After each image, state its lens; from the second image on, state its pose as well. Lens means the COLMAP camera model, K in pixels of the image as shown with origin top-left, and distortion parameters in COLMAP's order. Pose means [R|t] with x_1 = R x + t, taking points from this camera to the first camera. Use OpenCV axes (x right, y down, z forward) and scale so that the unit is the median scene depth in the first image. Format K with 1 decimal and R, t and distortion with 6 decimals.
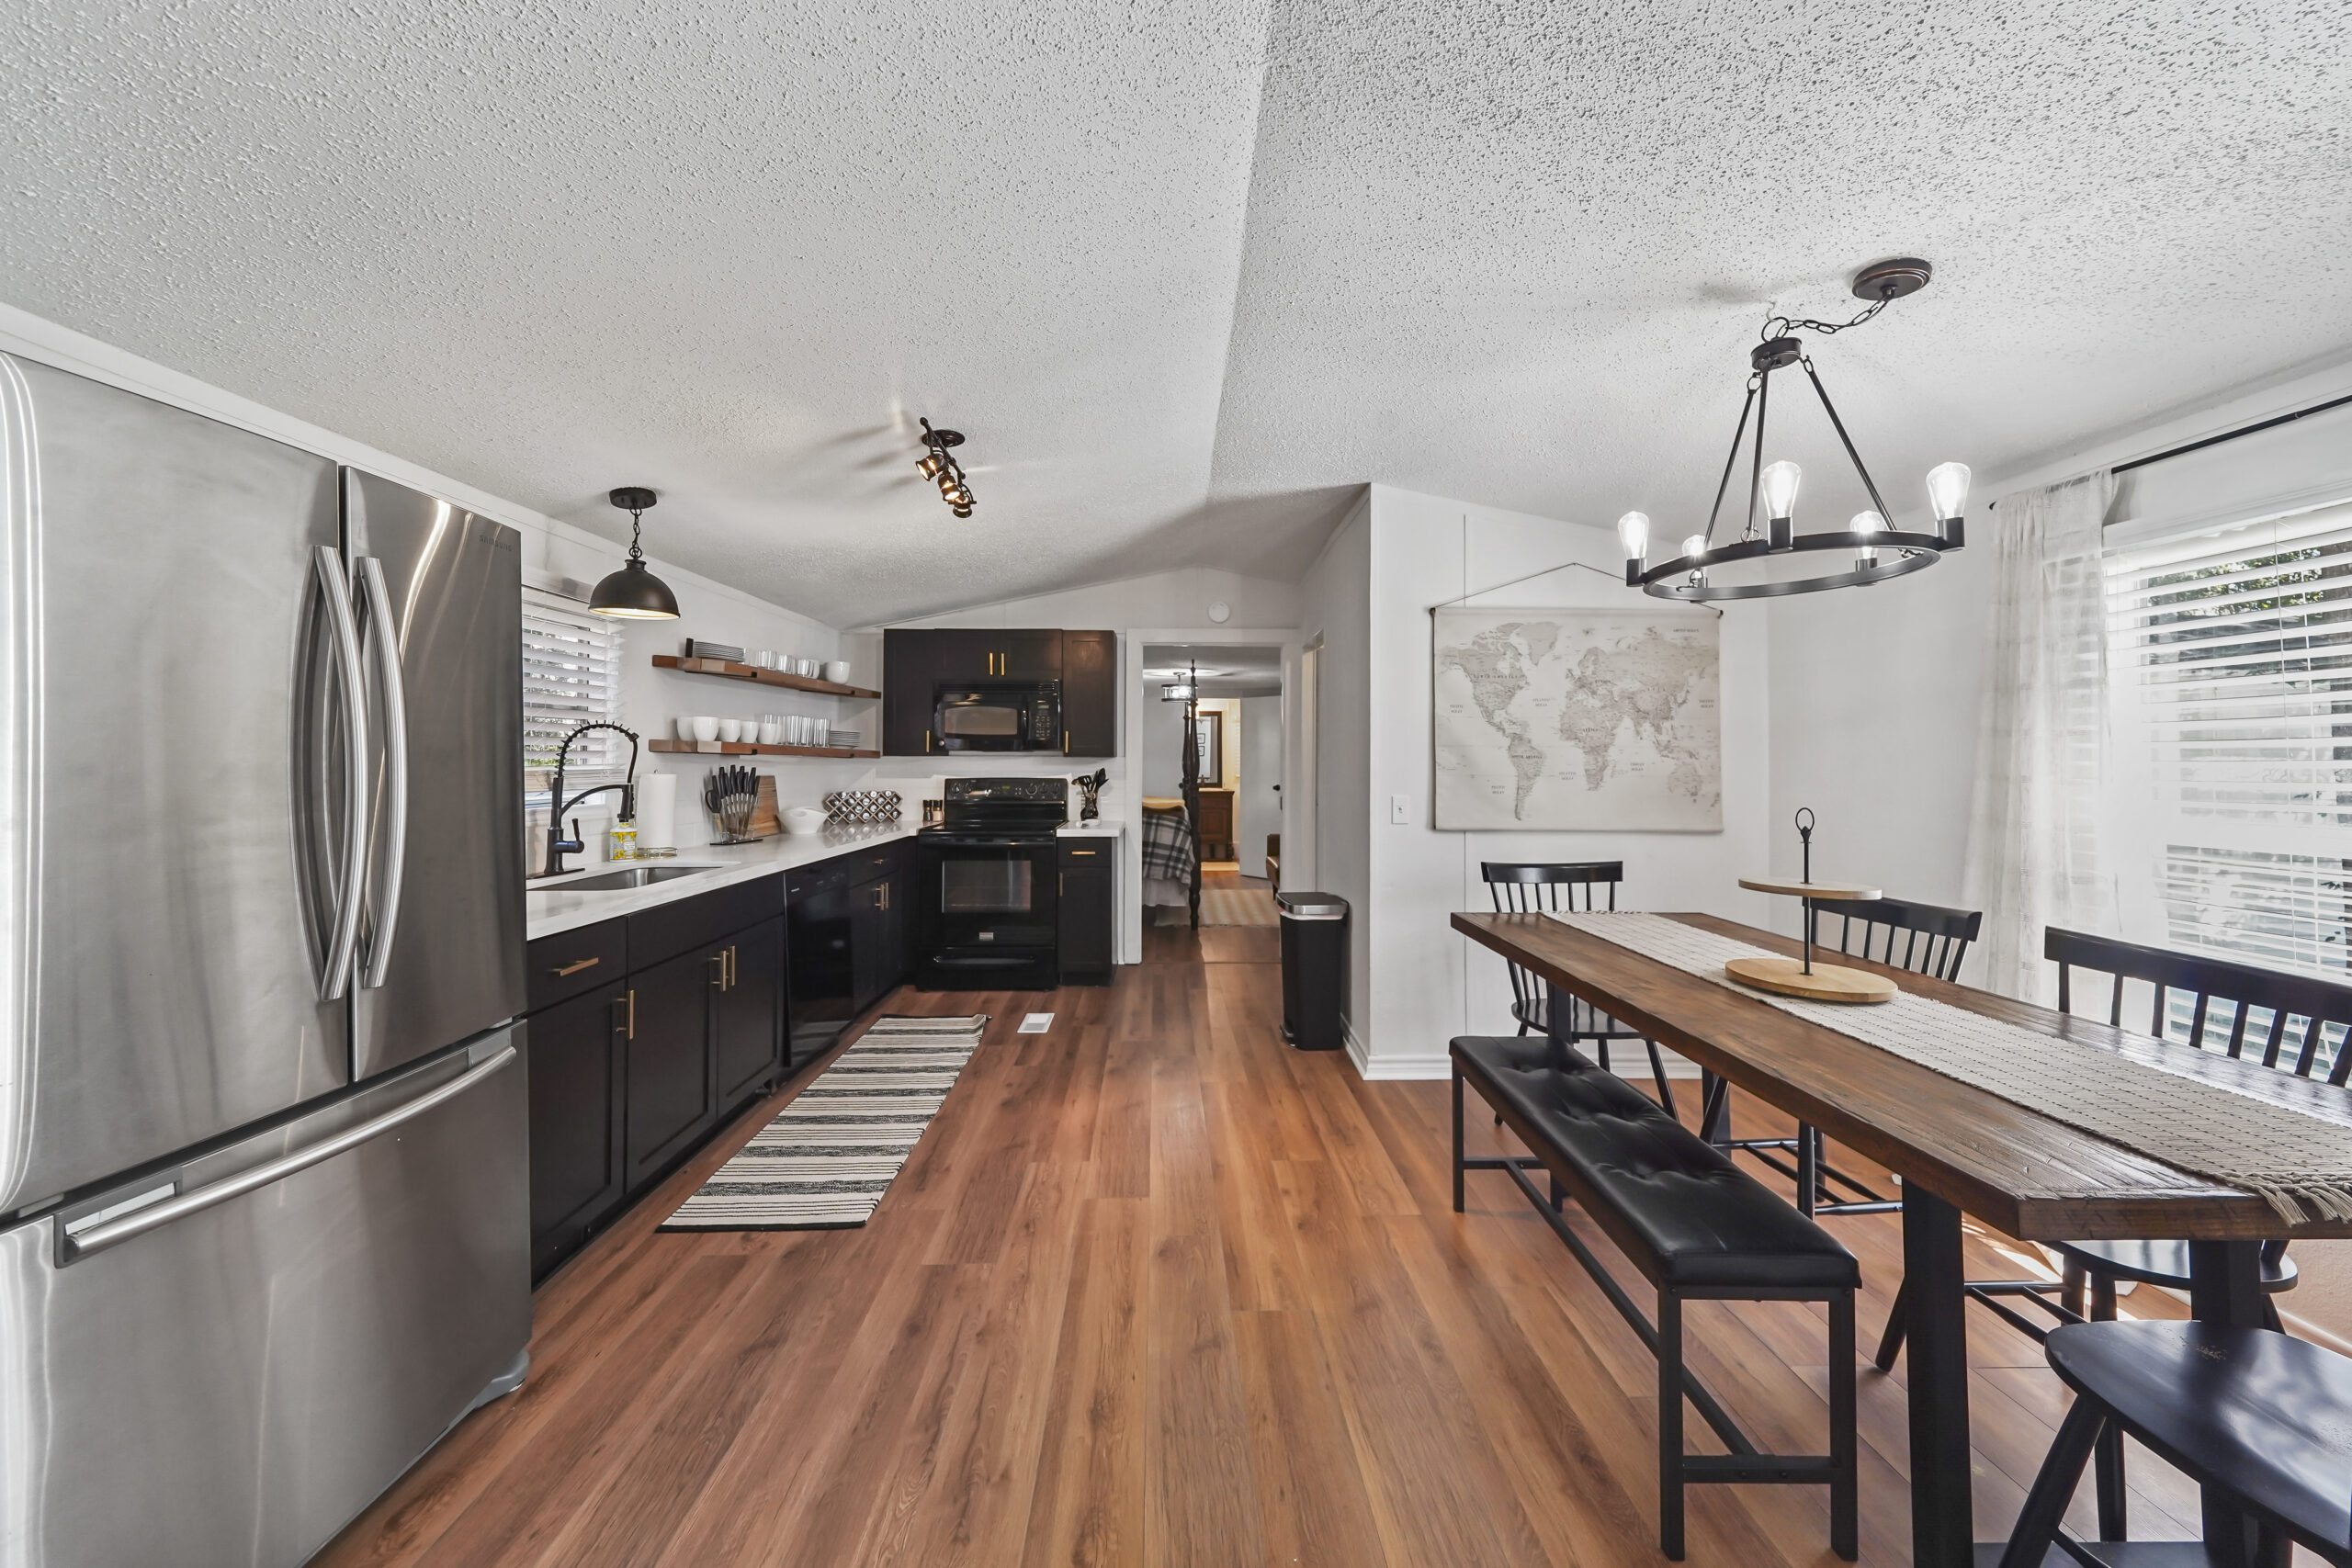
lens RADIAL K [[816.8, 0, 1182.8], [0, 816.8, 761.5], [0, 0, 1]] dist [0.011506, 0.000084]
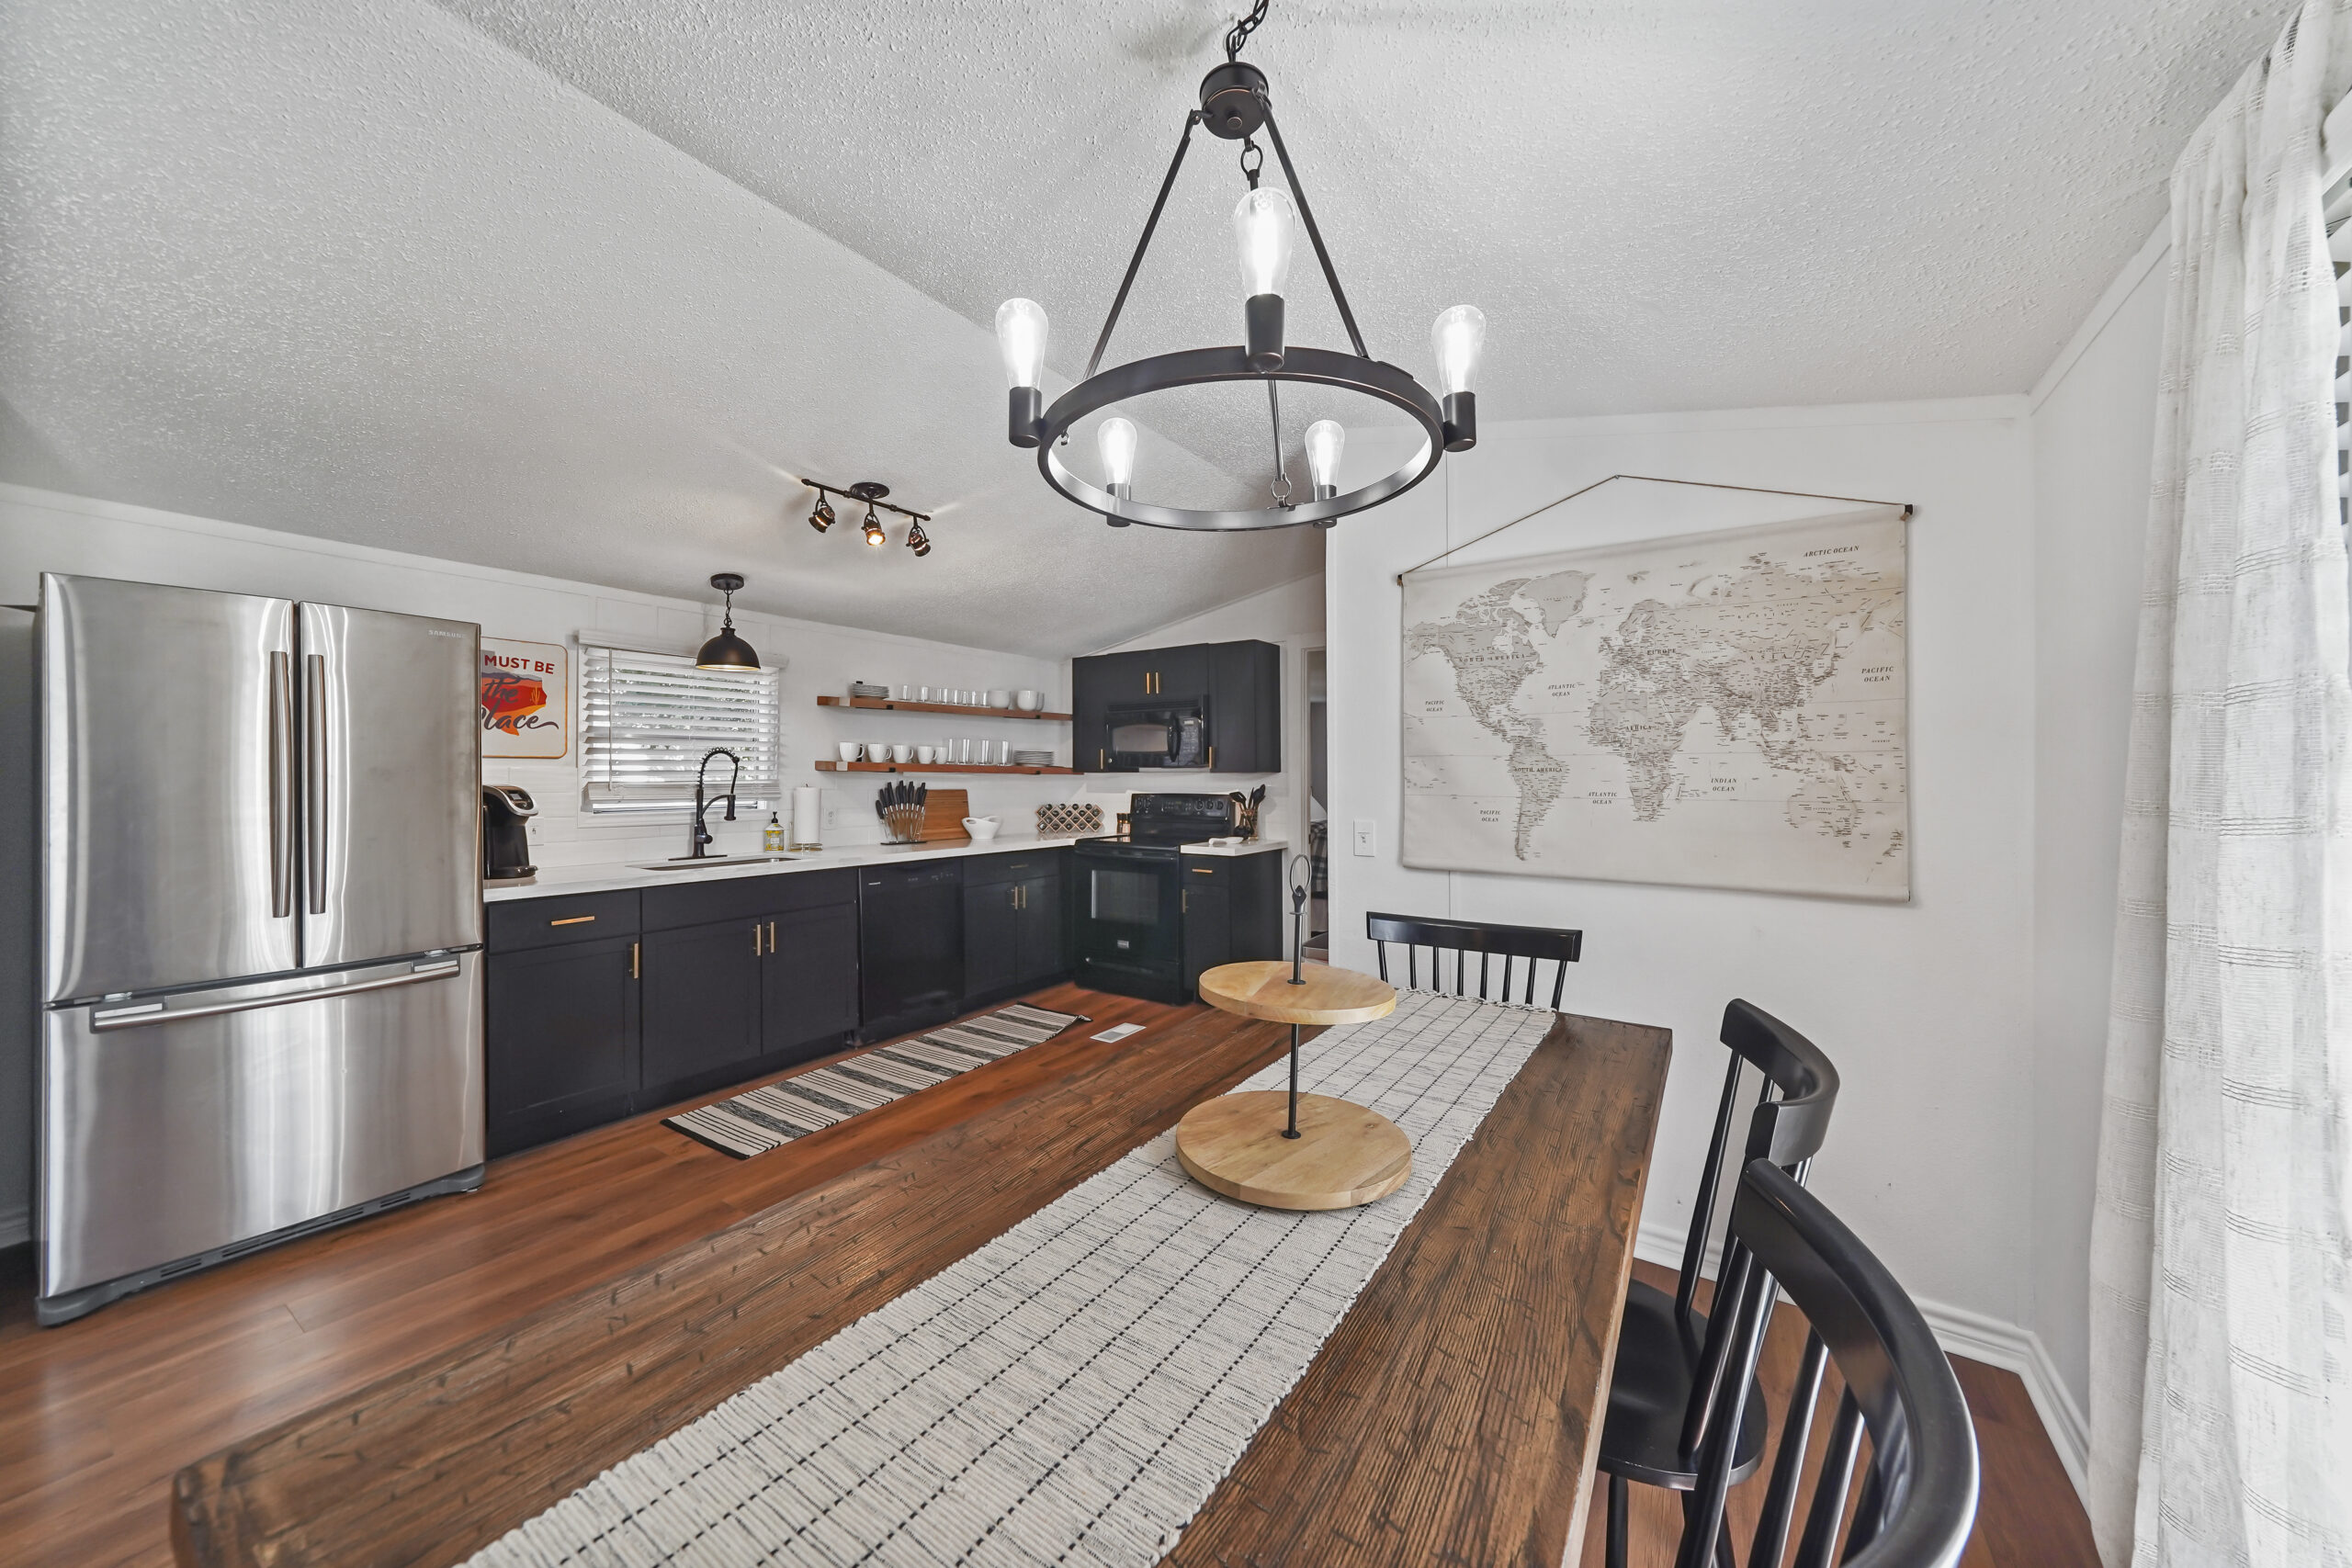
lens RADIAL K [[816.8, 0, 1185.0], [0, 816.8, 787.2], [0, 0, 1]] dist [0.011506, 0.000084]
pose [[0.821879, 0.005656, -0.569634, 0.570958], [0.001179, 0.999932, 0.011629, 0.000598], [0.569661, -0.010230, 0.821816, 0.256850]]
